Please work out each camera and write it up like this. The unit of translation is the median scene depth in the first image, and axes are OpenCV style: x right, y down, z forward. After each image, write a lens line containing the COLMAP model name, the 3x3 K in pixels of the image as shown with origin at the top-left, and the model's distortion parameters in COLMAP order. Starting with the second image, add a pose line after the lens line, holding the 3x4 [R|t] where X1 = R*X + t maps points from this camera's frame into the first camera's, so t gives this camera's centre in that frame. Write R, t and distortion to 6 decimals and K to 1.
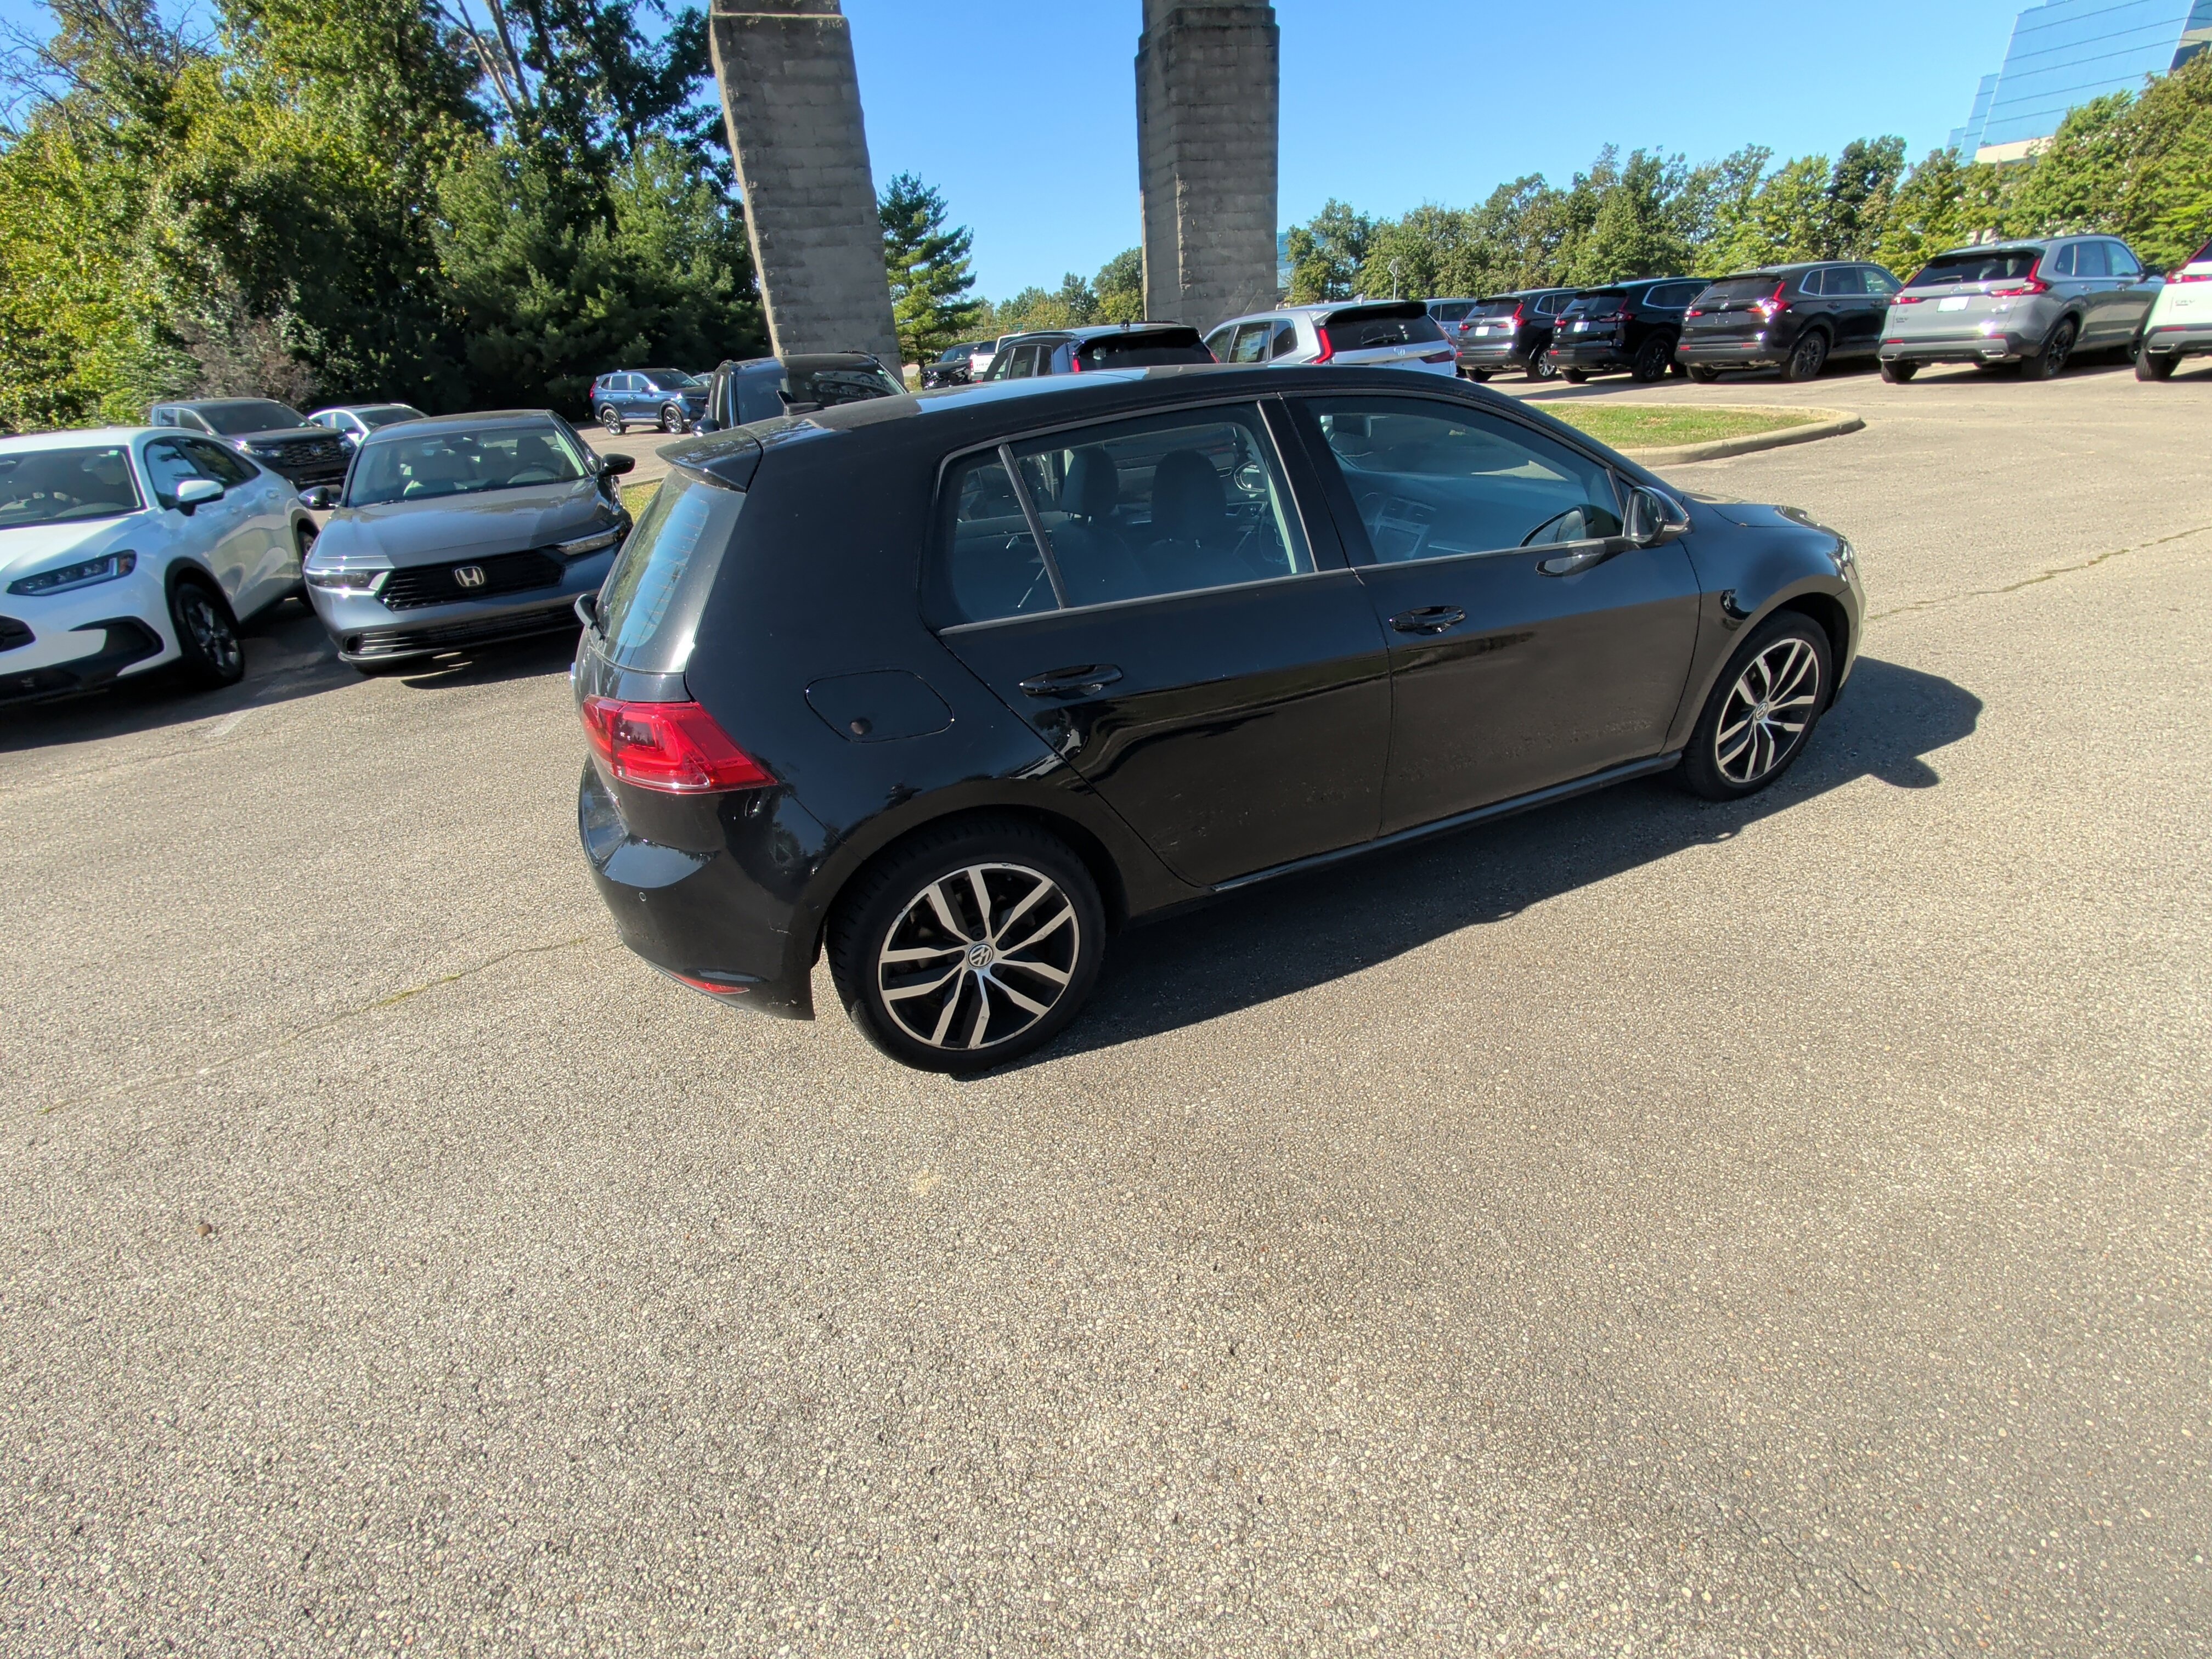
lens RADIAL K [[941.7, 0, 1100.3], [0, 941.7, 830.8], [0, 0, 1]] dist [-0.000304, 0.000262]
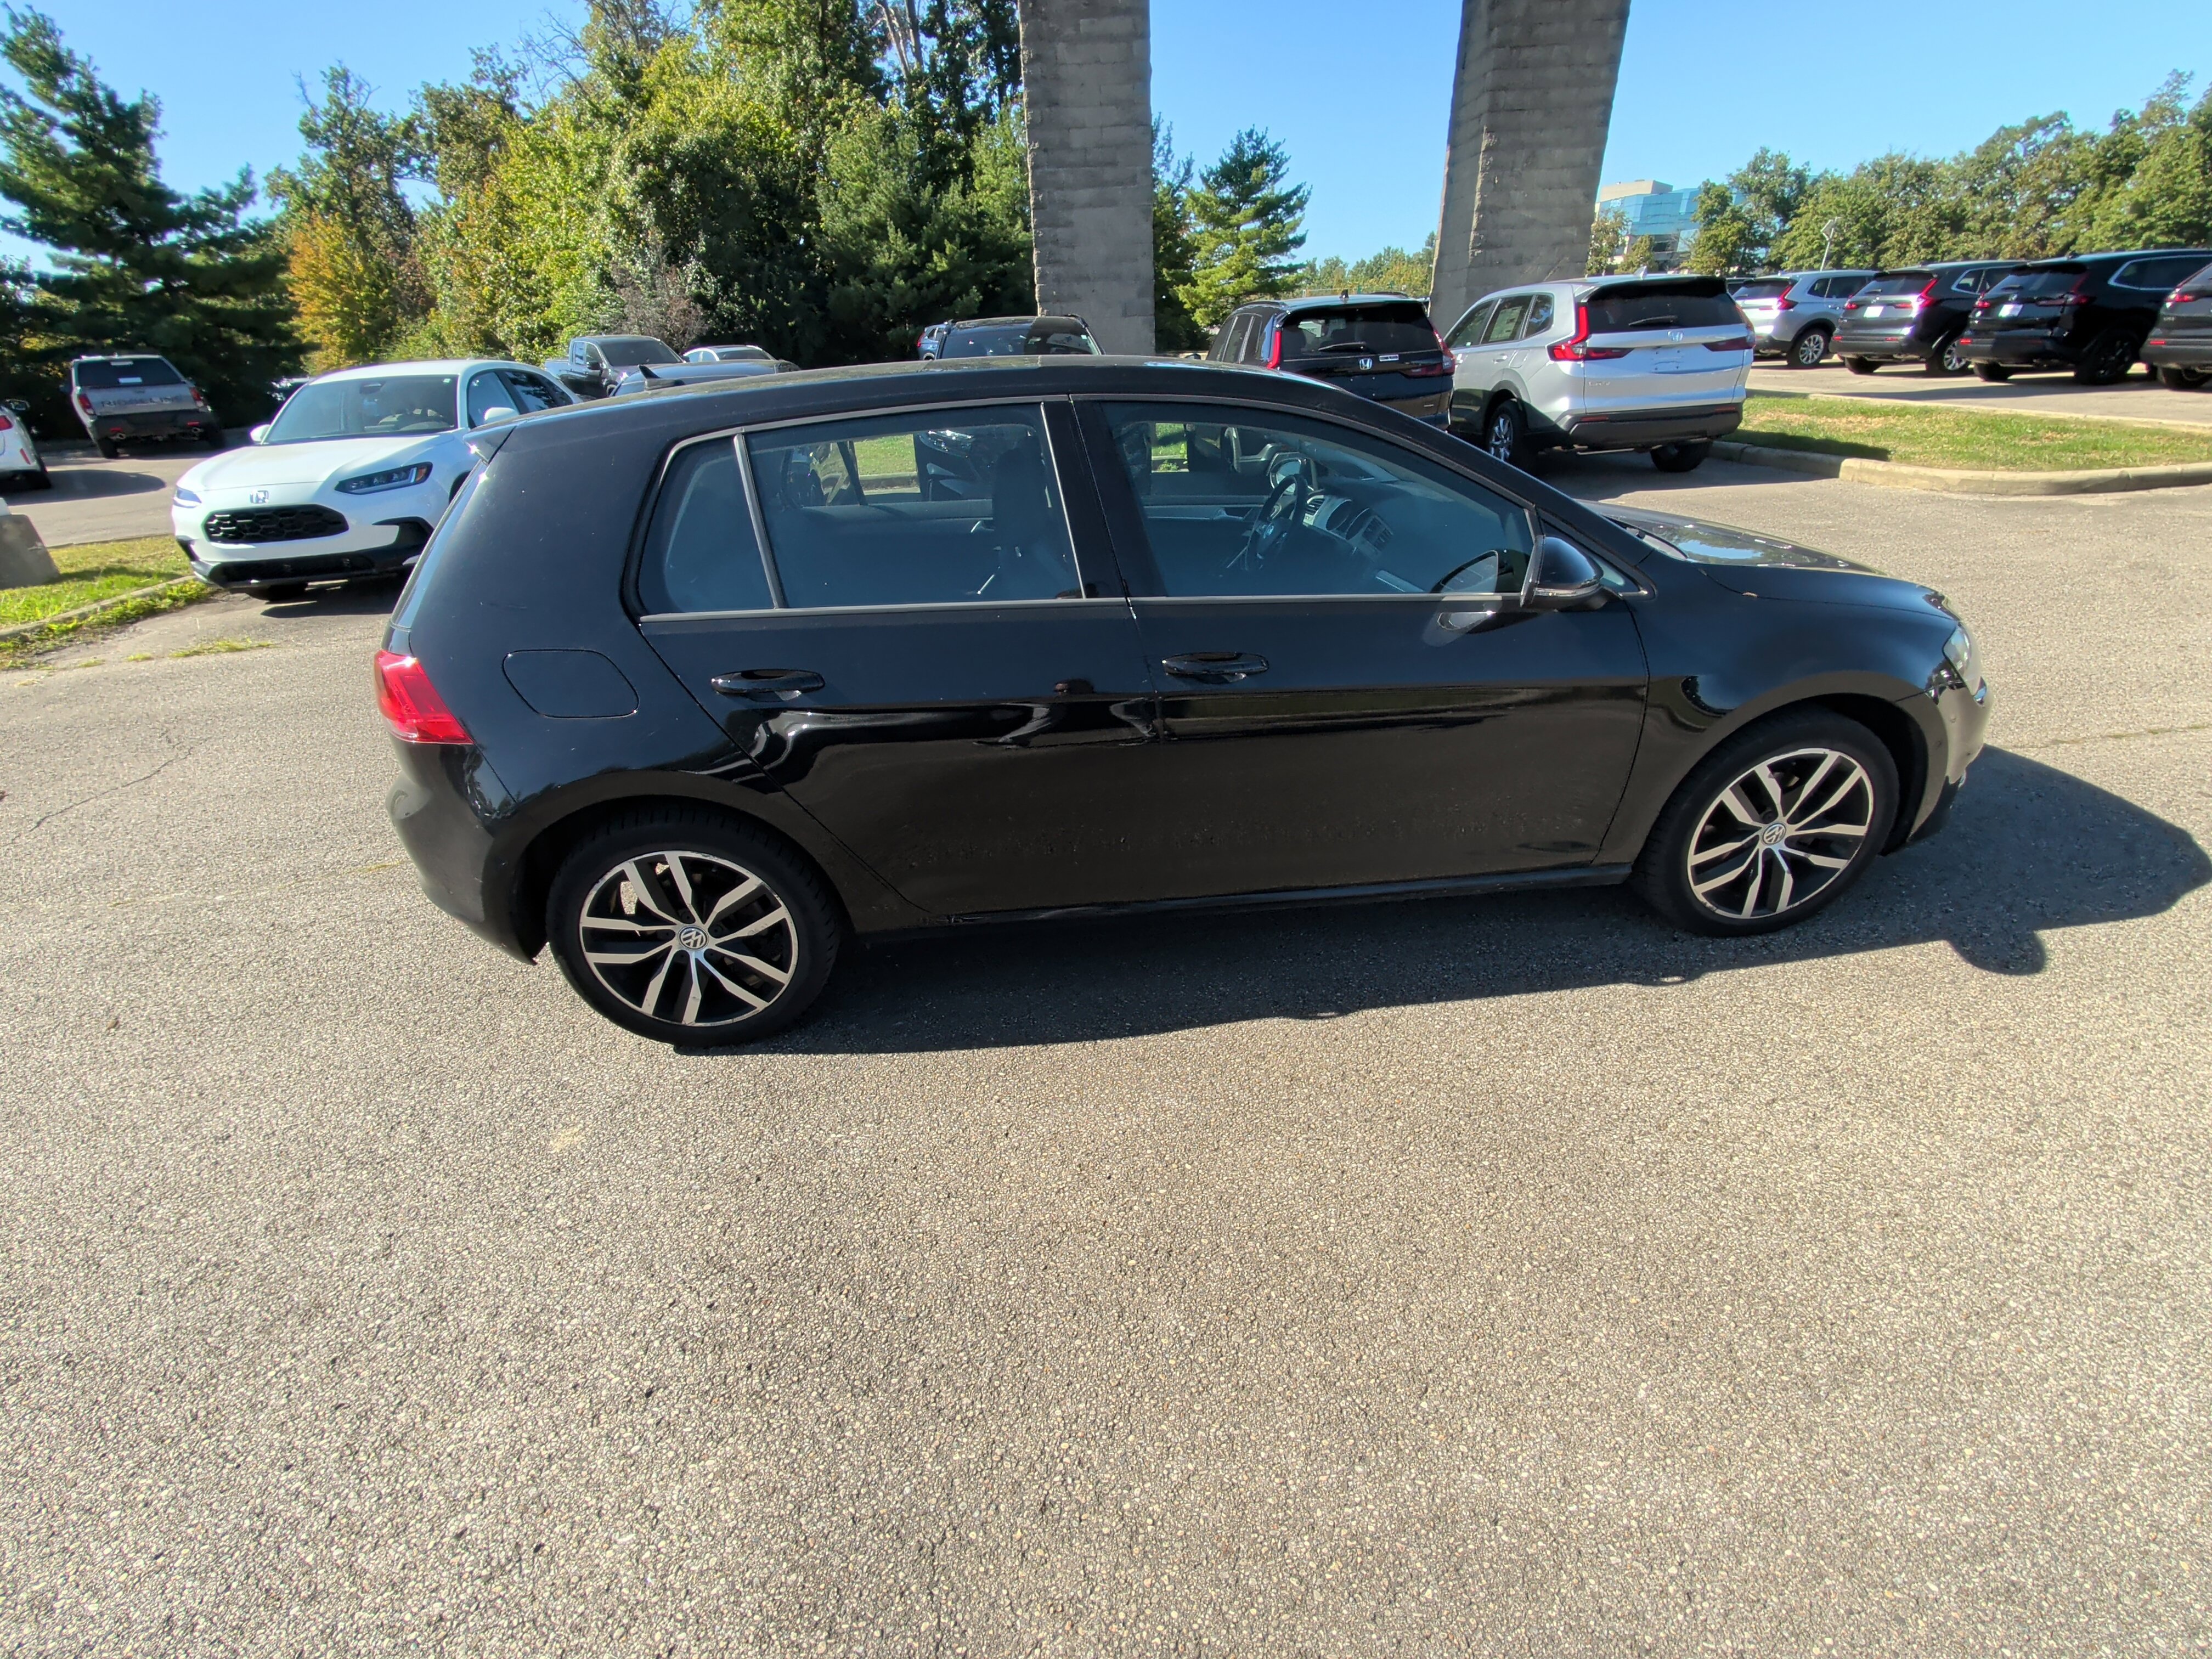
lens RADIAL K [[941.7, 0, 1100.4], [0, 941.7, 830.4], [0, 0, 1]] dist [-0.000304, 0.000262]
pose [[0.948209, 0.177370, -0.263513, 0.091205], [-0.168723, 0.984112, 0.055279, -0.019071], [0.269131, -0.007955, 0.963071, 0.023467]]
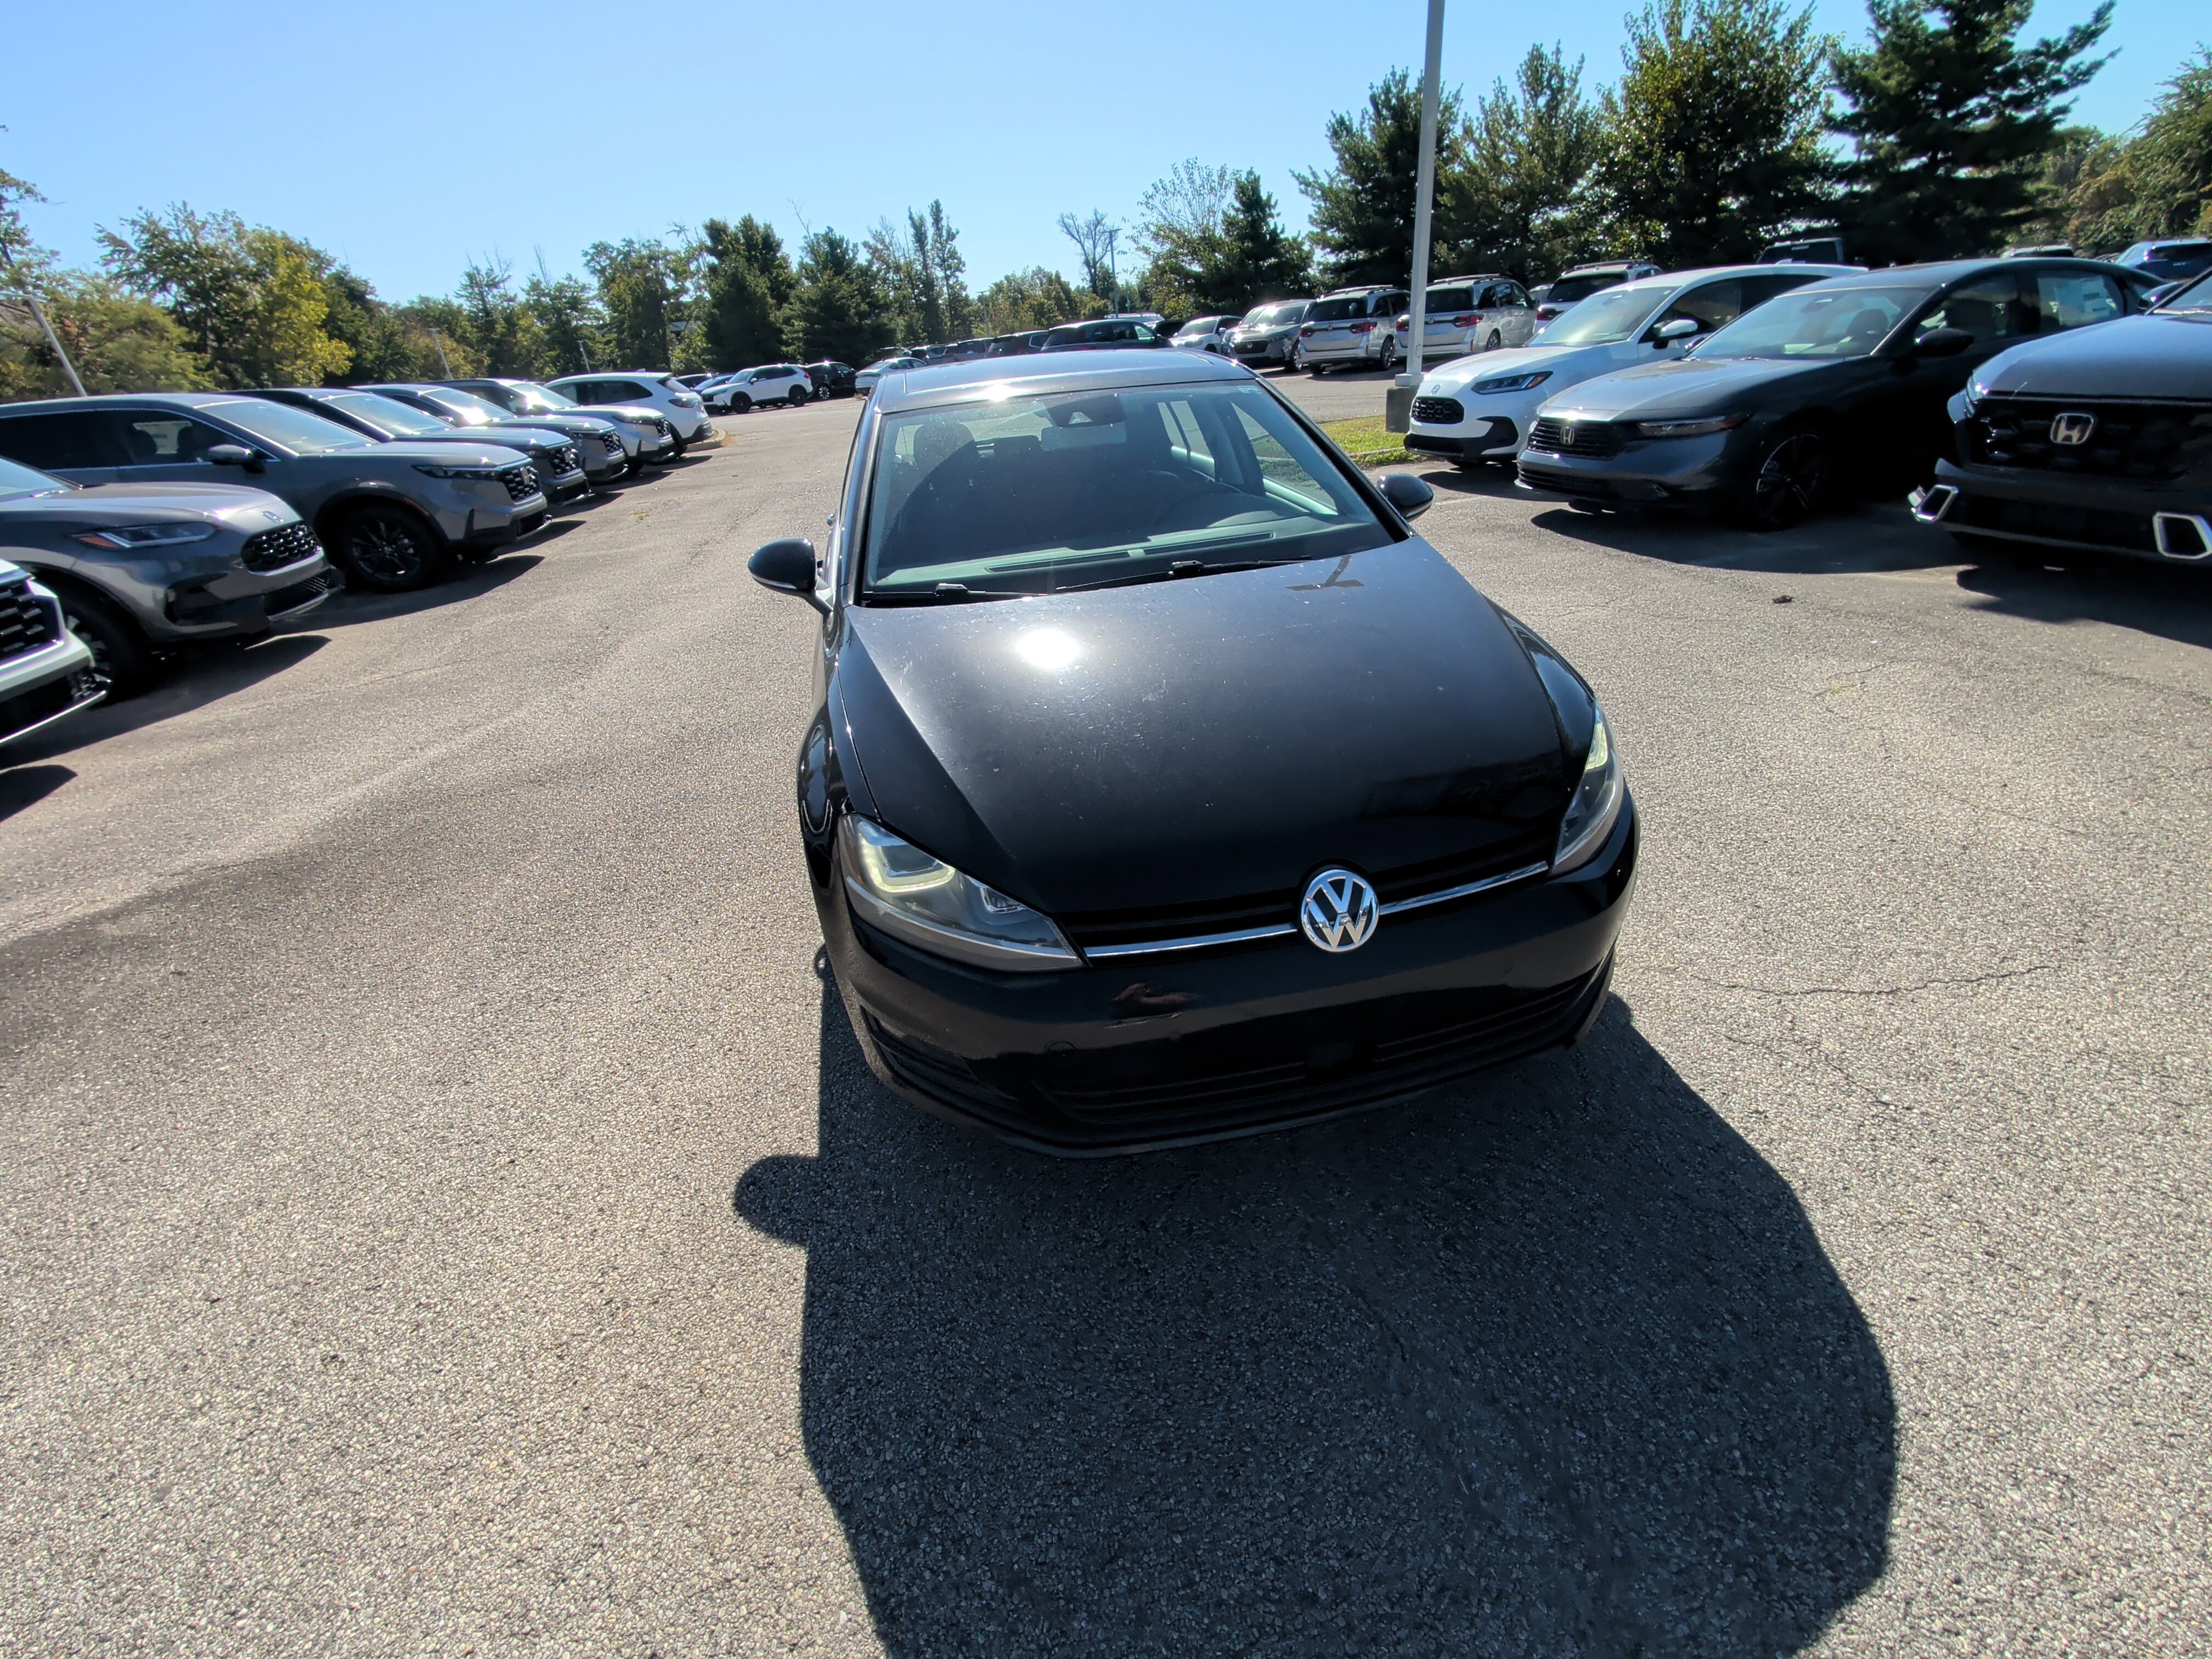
lens RADIAL K [[941.7, 0, 1099.6], [0, 941.7, 834.9], [0, 0, 1]] dist [-0.000304, 0.000262]
pose [[-0.203827, 0.541390, -0.815691, 0.297733], [-0.353617, 0.736219, 0.577006, -0.162251], [0.912913, 0.406051, 0.041384, 0.267368]]
